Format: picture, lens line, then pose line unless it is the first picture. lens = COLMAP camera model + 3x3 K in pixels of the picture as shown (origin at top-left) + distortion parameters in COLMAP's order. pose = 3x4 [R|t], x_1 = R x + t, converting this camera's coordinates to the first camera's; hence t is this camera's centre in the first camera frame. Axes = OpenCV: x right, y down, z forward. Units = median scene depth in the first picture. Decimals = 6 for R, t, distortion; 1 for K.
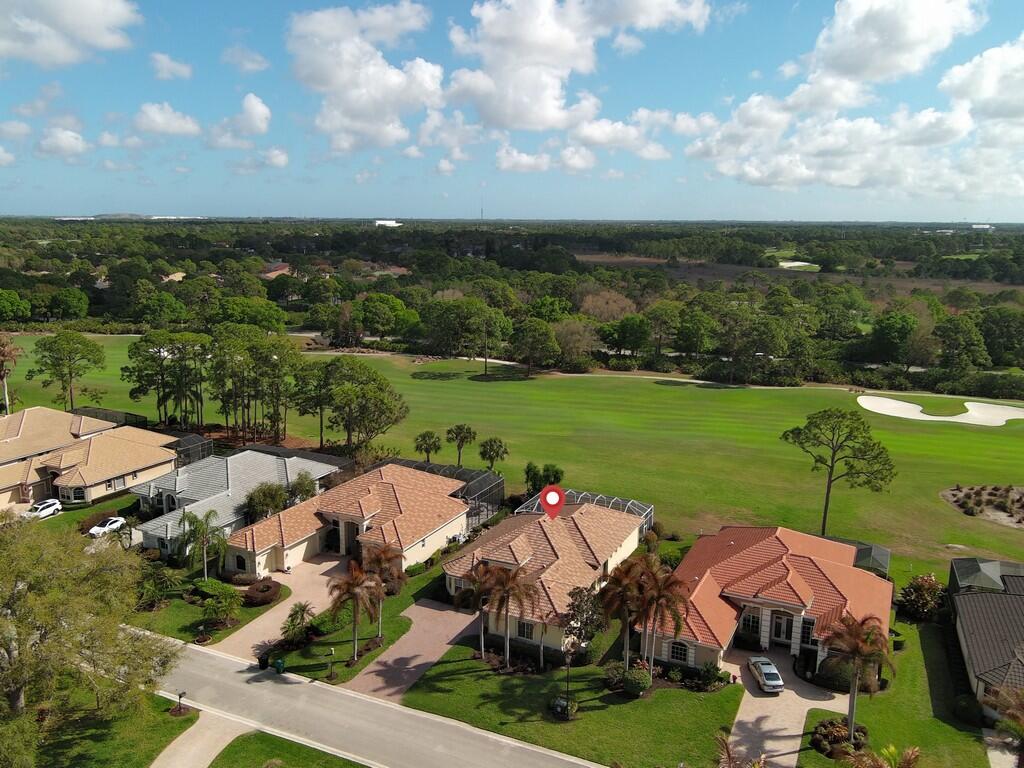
lens RADIAL K [[830.4, 0, 512.0], [0, 830.4, 384.0], [0, 0, 1]] dist [-0.007213, -0.002825]
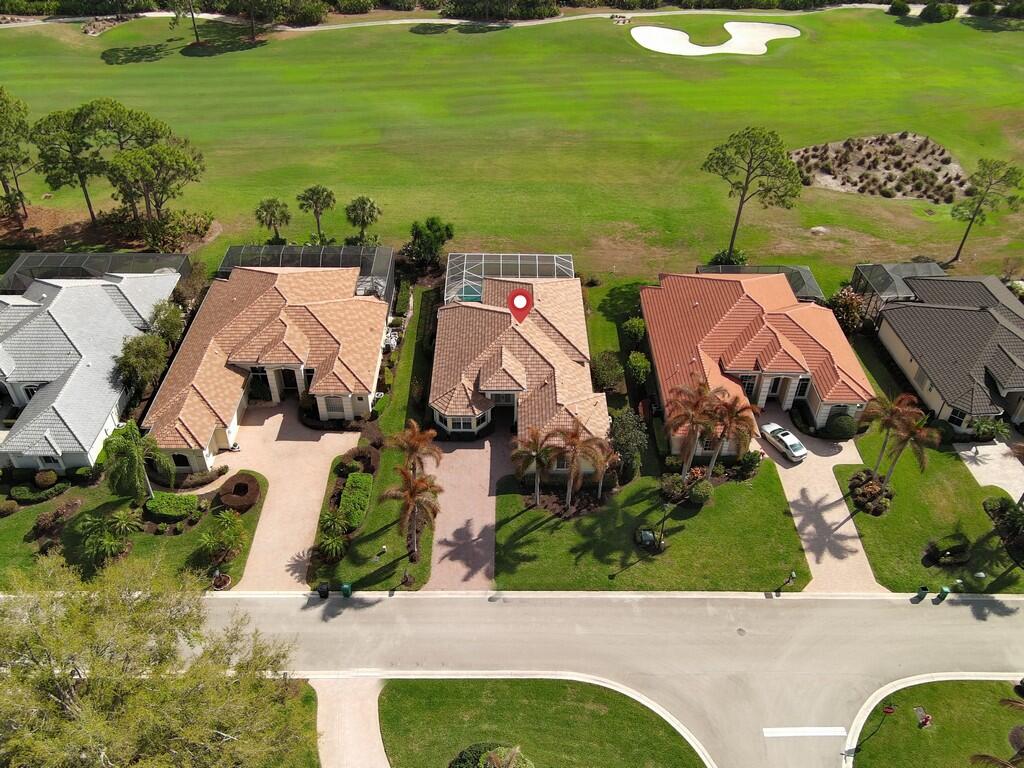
lens RADIAL K [[818.2, 0, 512.0], [0, 818.2, 384.0], [0, 0, 1]] dist [0.011030, -0.000210]
pose [[0.898134, -0.281786, 0.337567, -0.343307], [0.084235, 0.863722, 0.496880, -0.271790], [-0.431578, -0.417830, 0.799474, 0.291122]]
